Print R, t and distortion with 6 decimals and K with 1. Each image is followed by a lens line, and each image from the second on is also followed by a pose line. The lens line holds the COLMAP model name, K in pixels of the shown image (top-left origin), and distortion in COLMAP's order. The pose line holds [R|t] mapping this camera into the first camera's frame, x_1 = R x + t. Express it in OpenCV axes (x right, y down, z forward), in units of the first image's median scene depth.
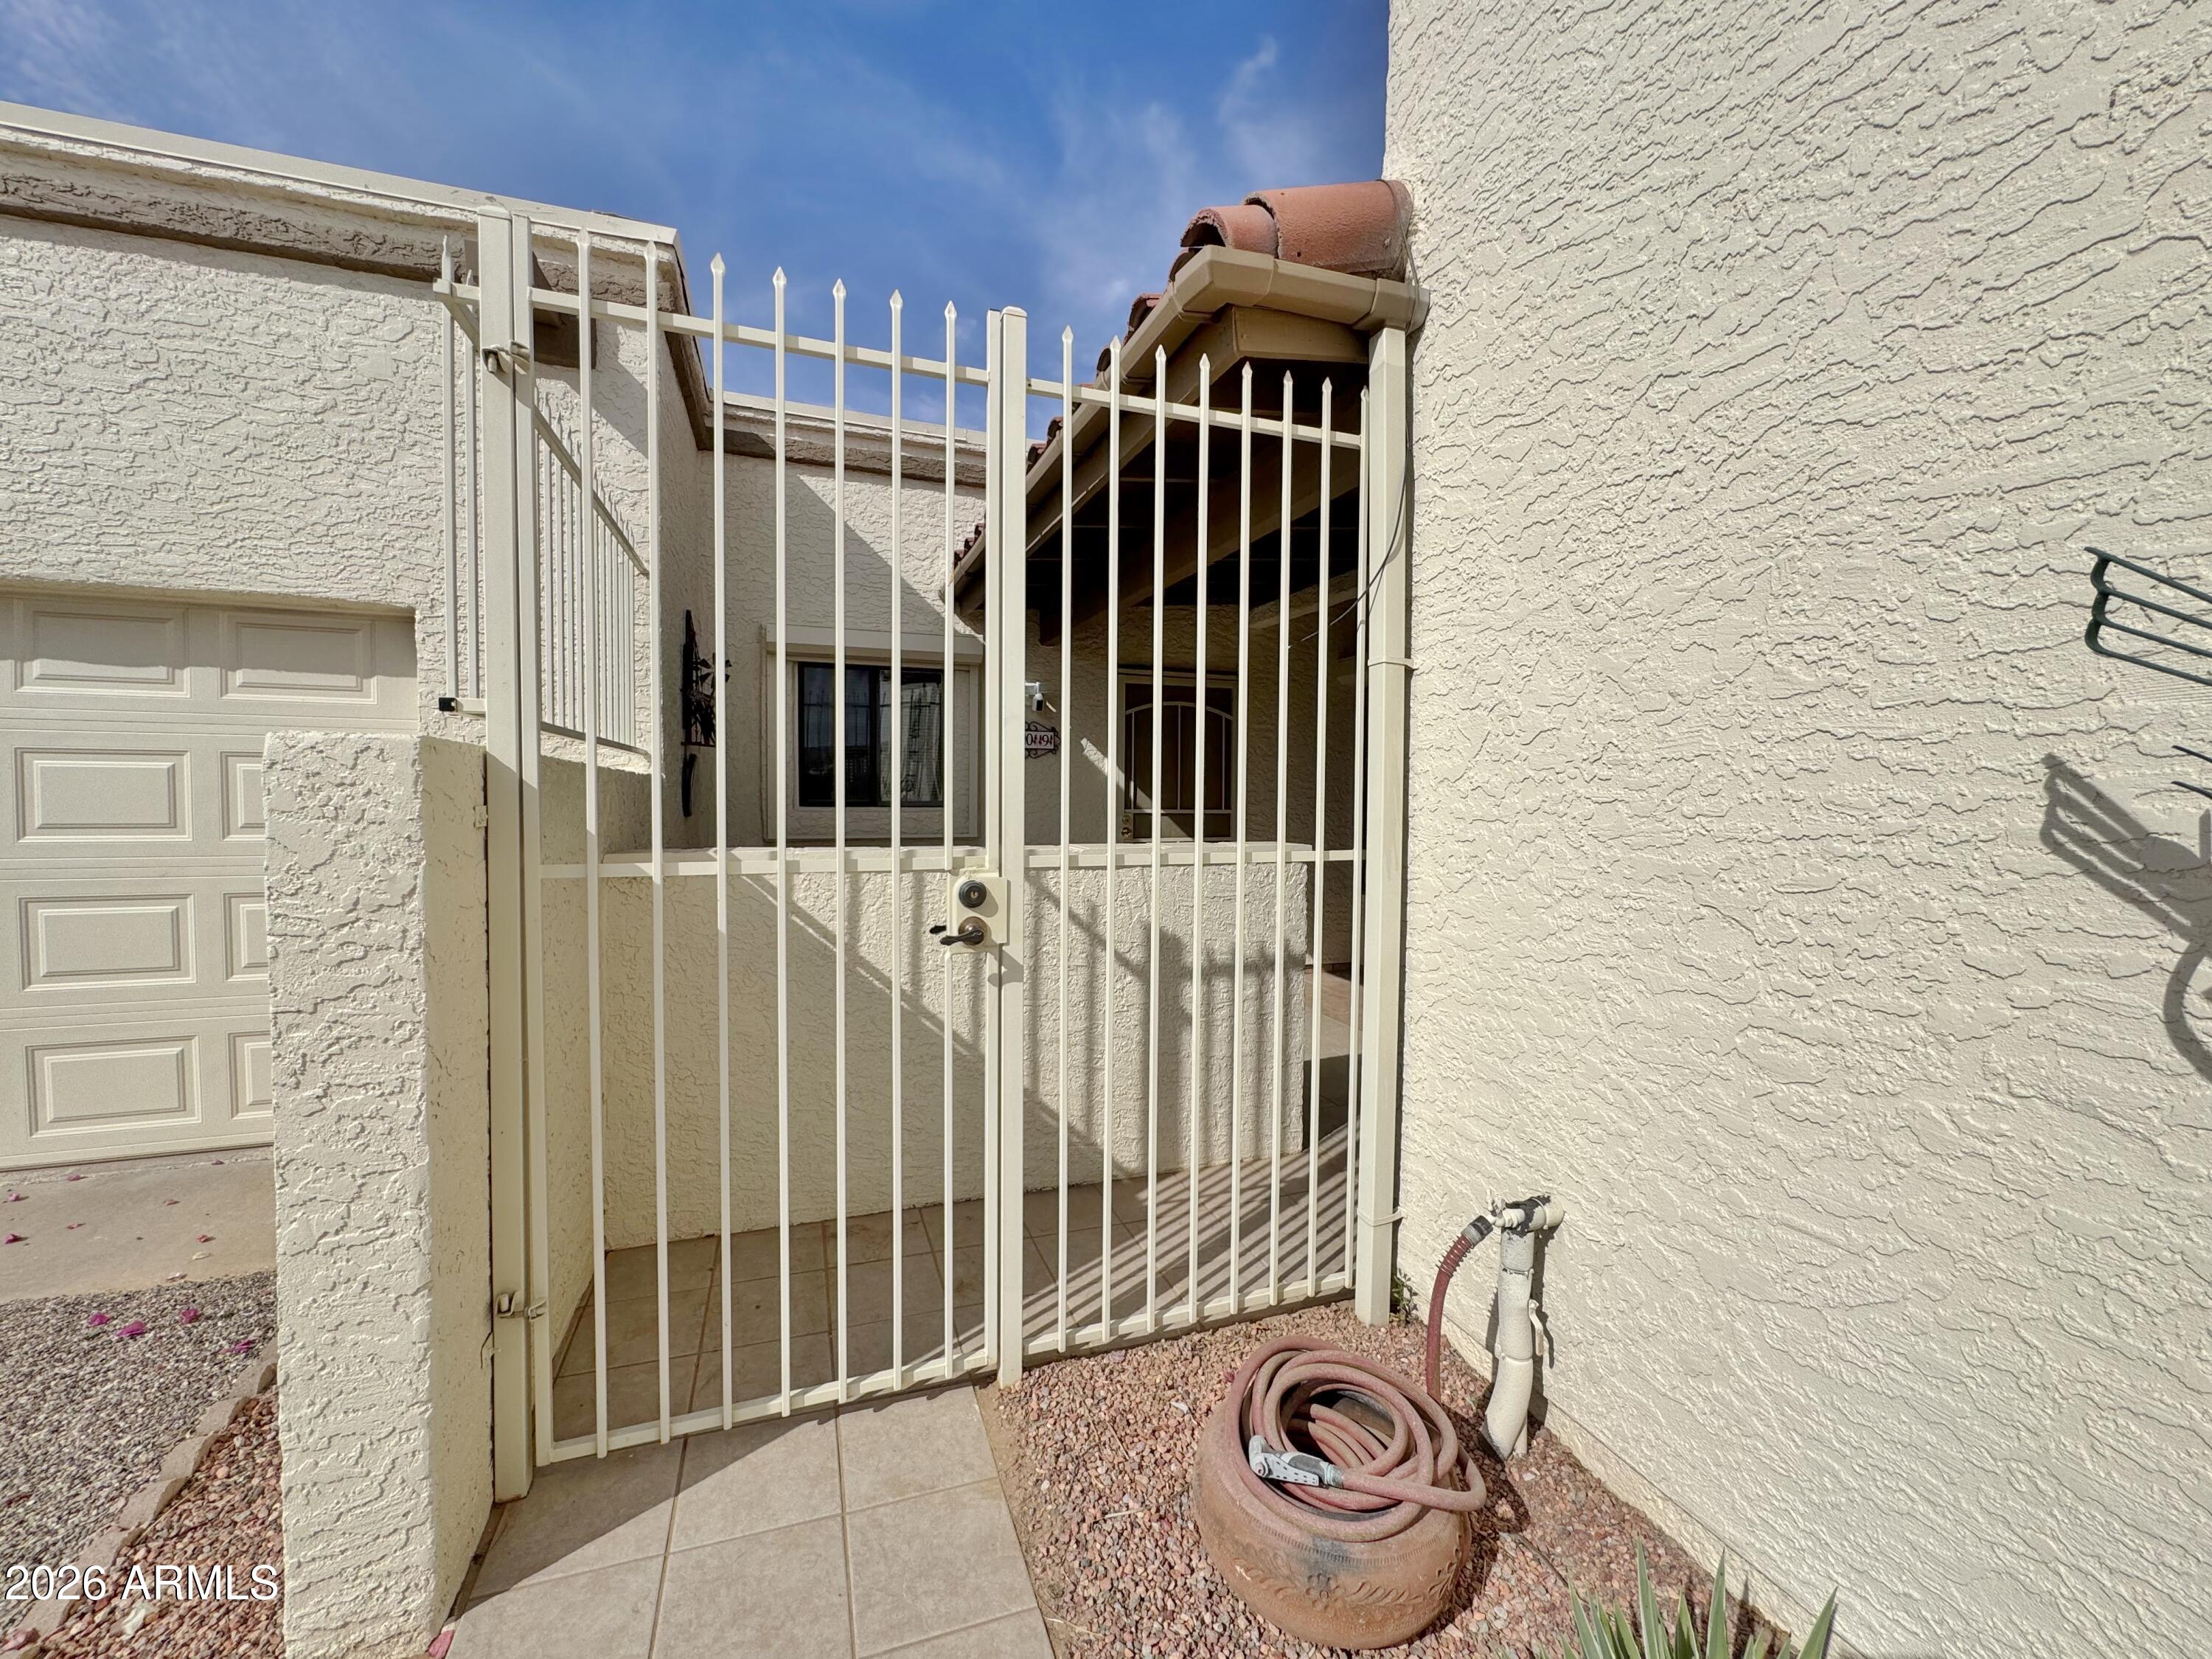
lens RADIAL K [[883.8, 0, 1107.5], [0, 883.8, 830.5], [0, 0, 1]] dist [-0.006389, 0.000160]
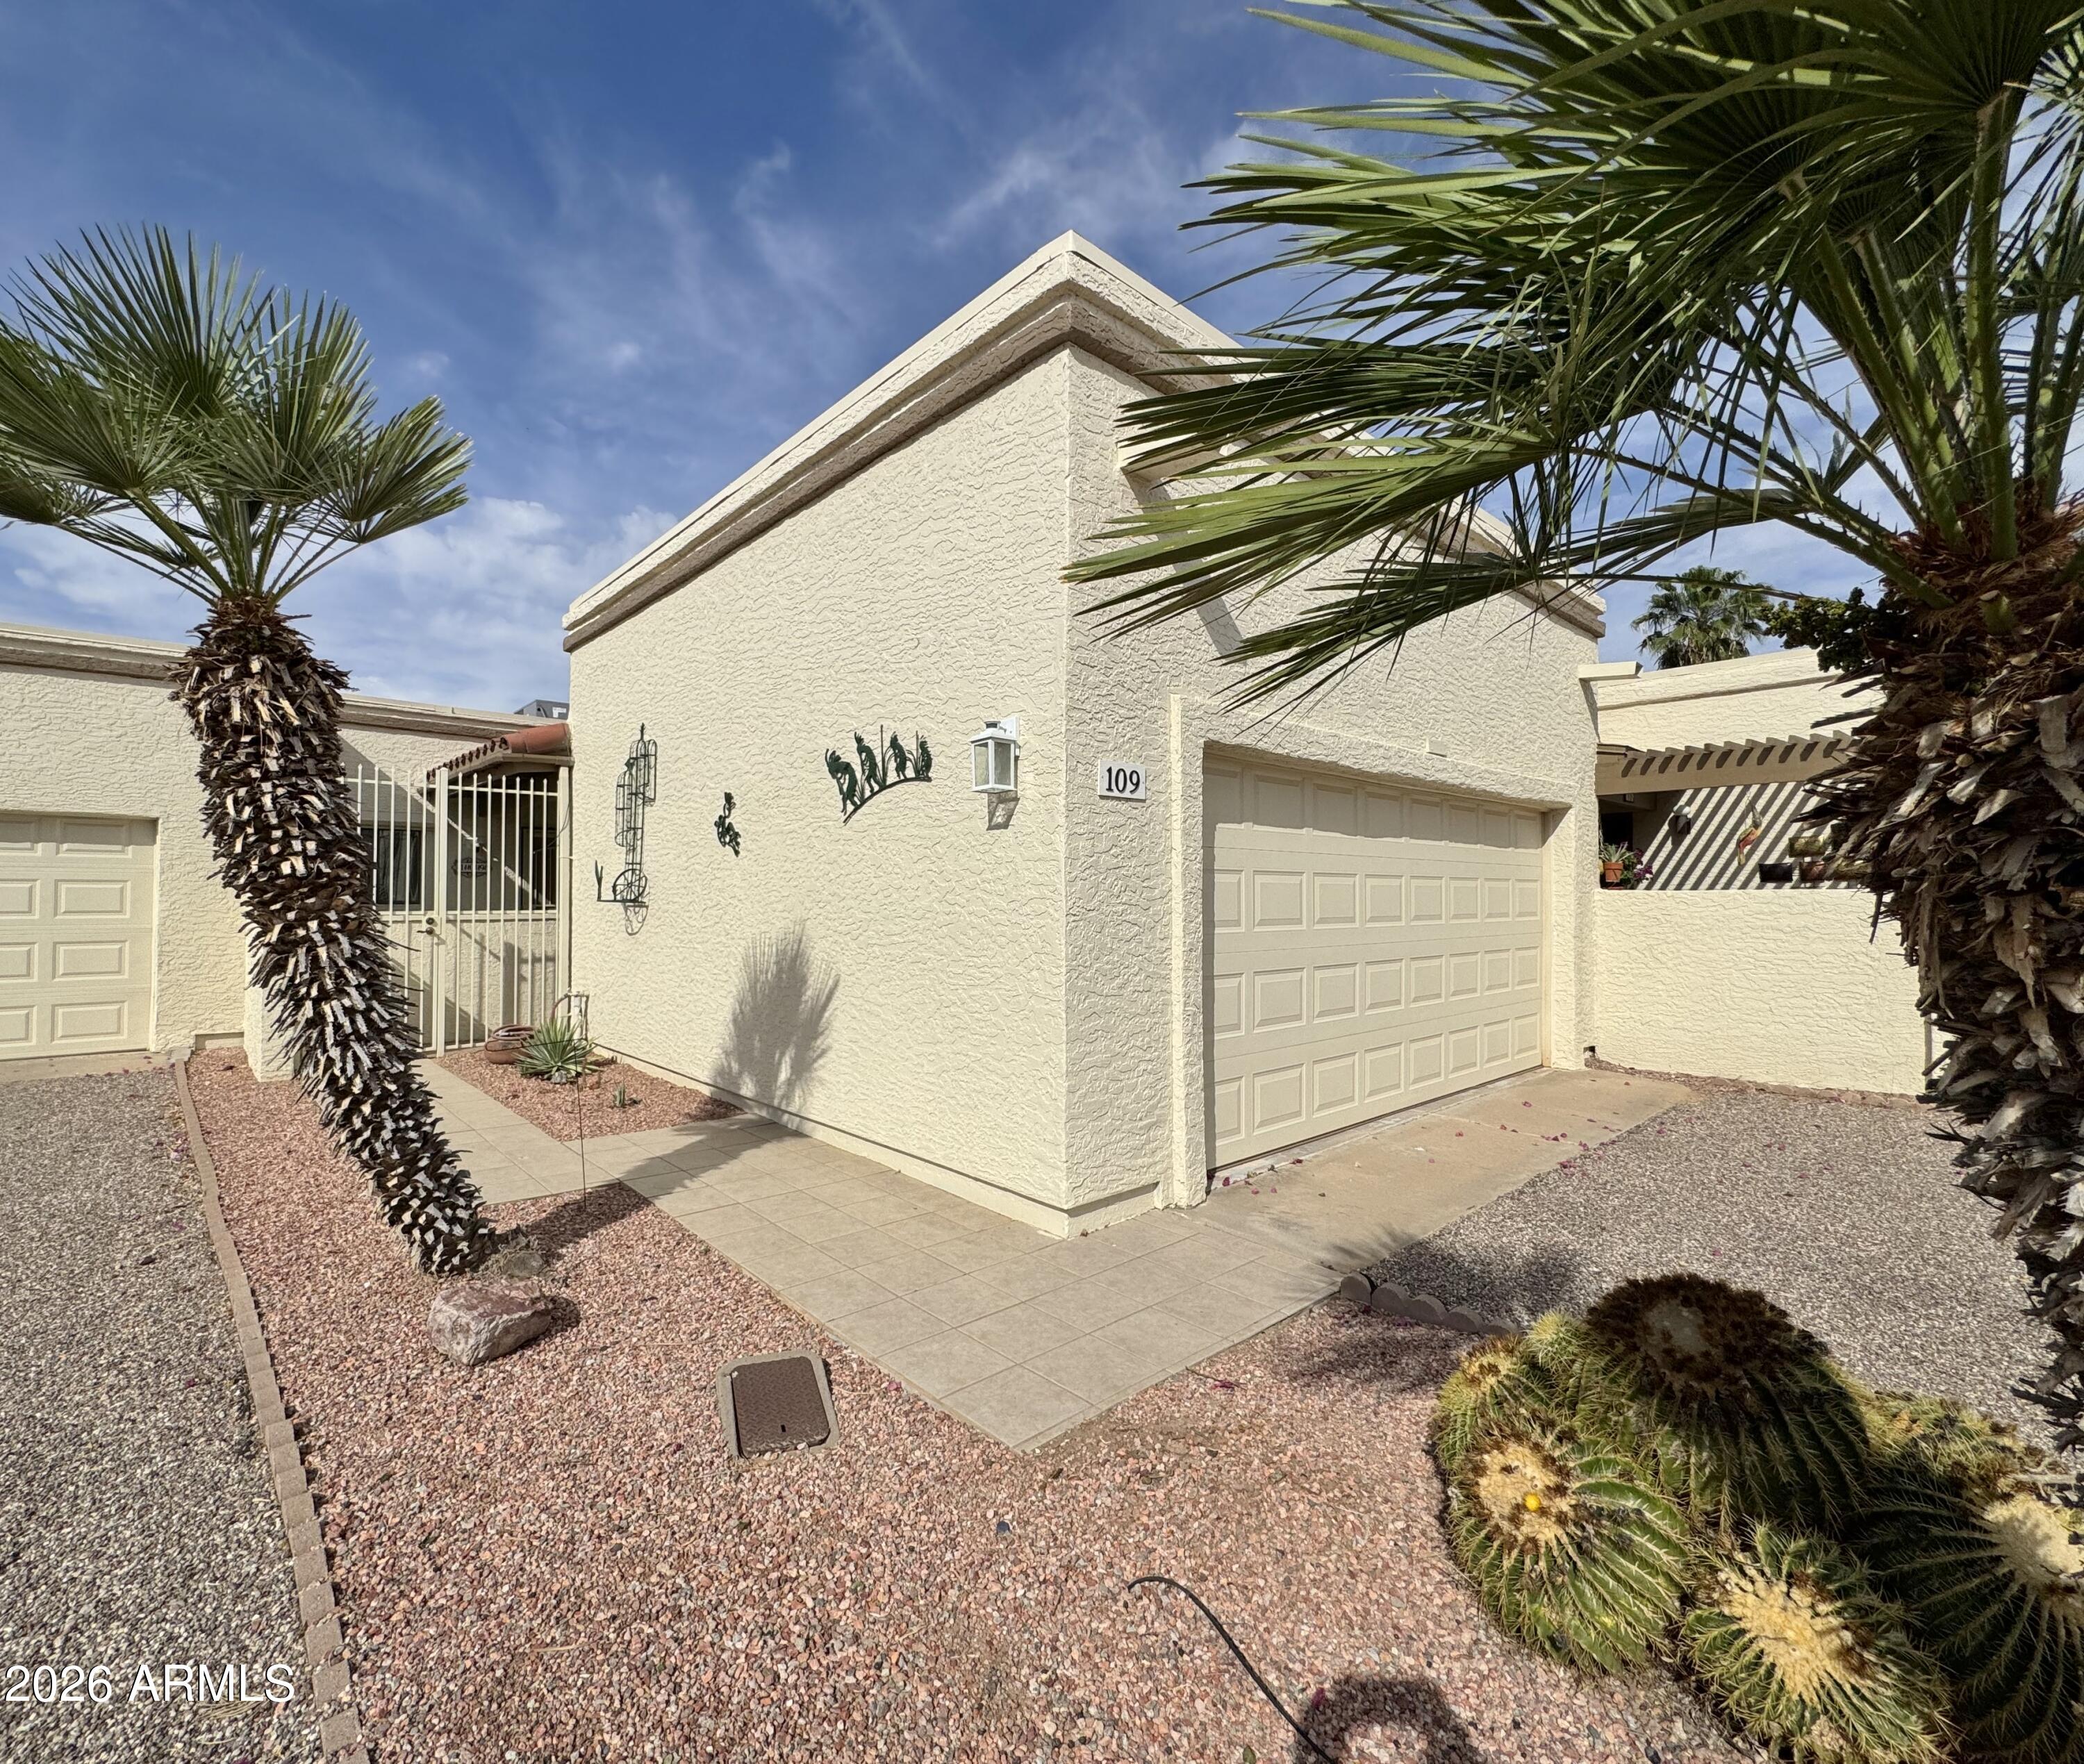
lens RADIAL K [[937.2, 0, 979.9], [0, 937.2, 877.8], [0, 0, 1]] dist [0.000794, -0.000348]
pose [[0.931936, -0.001656, 0.362618, 0.351056], [0.024562, 0.997981, -0.058568, 0.109426], [-0.361789, 0.063489, 0.930096, -2.162165]]
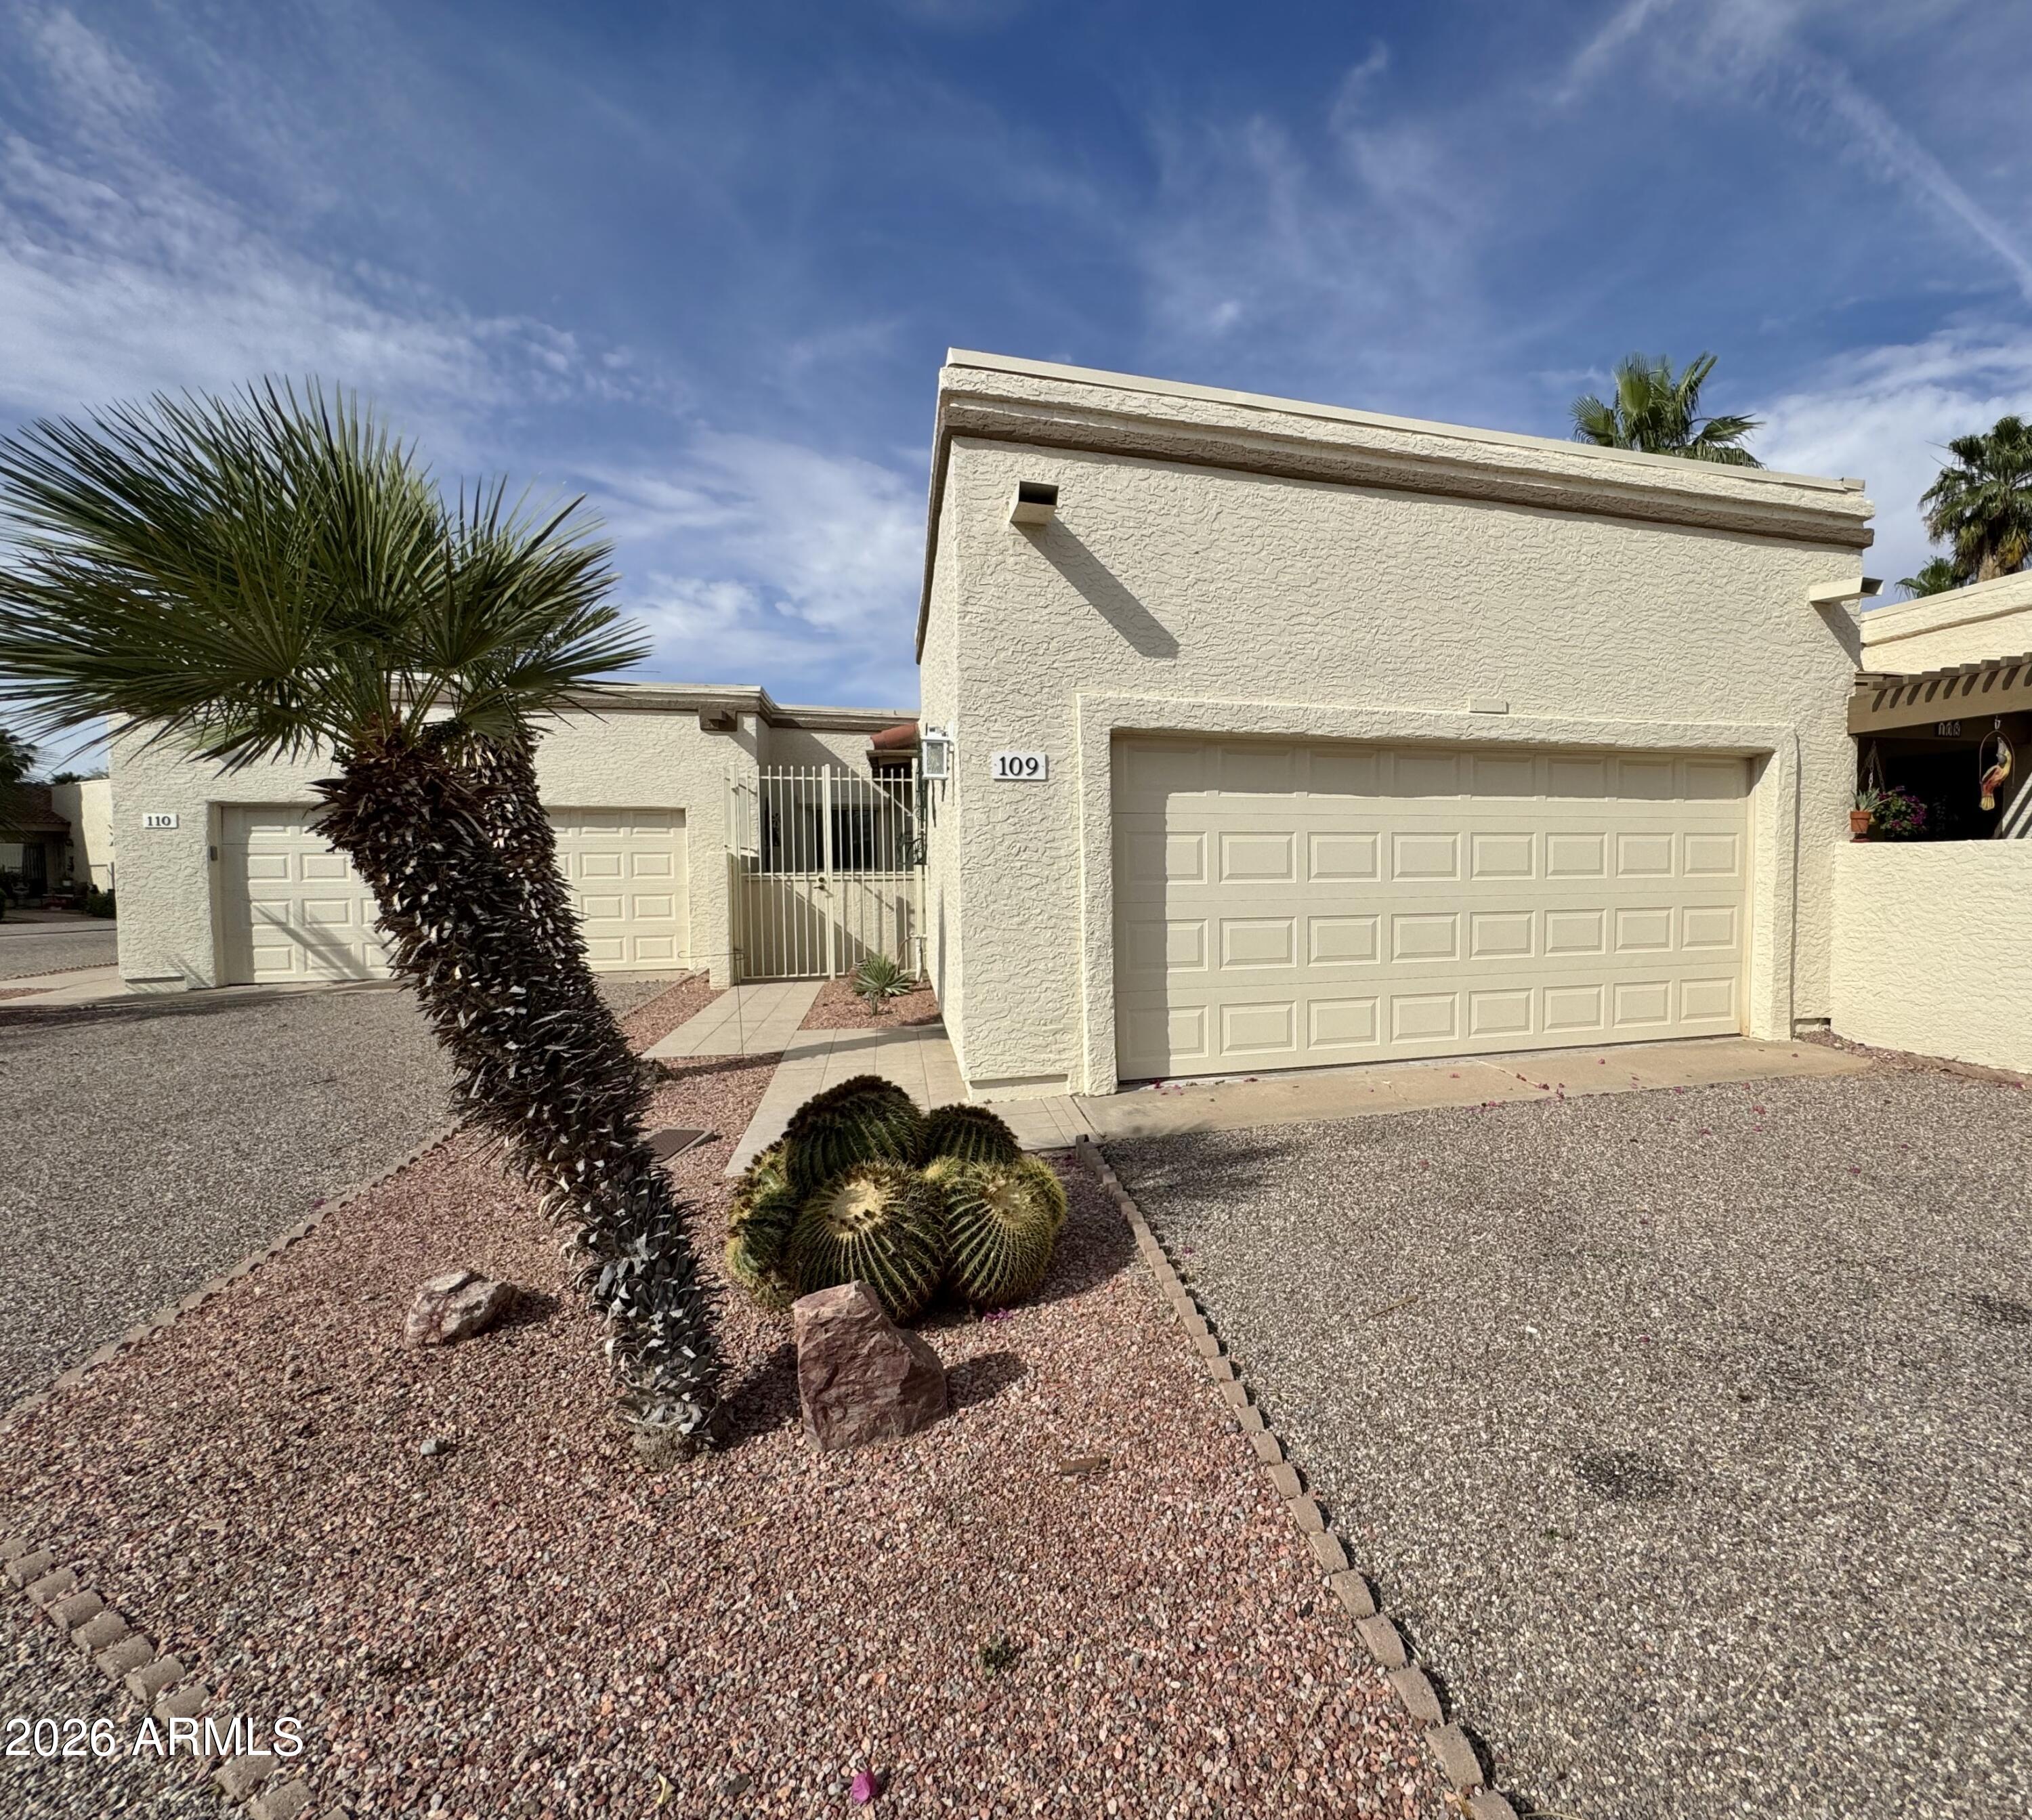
lens RADIAL K [[983.6, 0, 1200.2], [0, 983.6, 899.8], [0, 0, 1]] dist [-0.000735, 0.000750]
pose [[0.999356, -0.016586, -0.031835, 1.330600], [0.016356, 0.999838, -0.007452, 0.161331], [0.031953, 0.006927, 0.999465, -2.766642]]
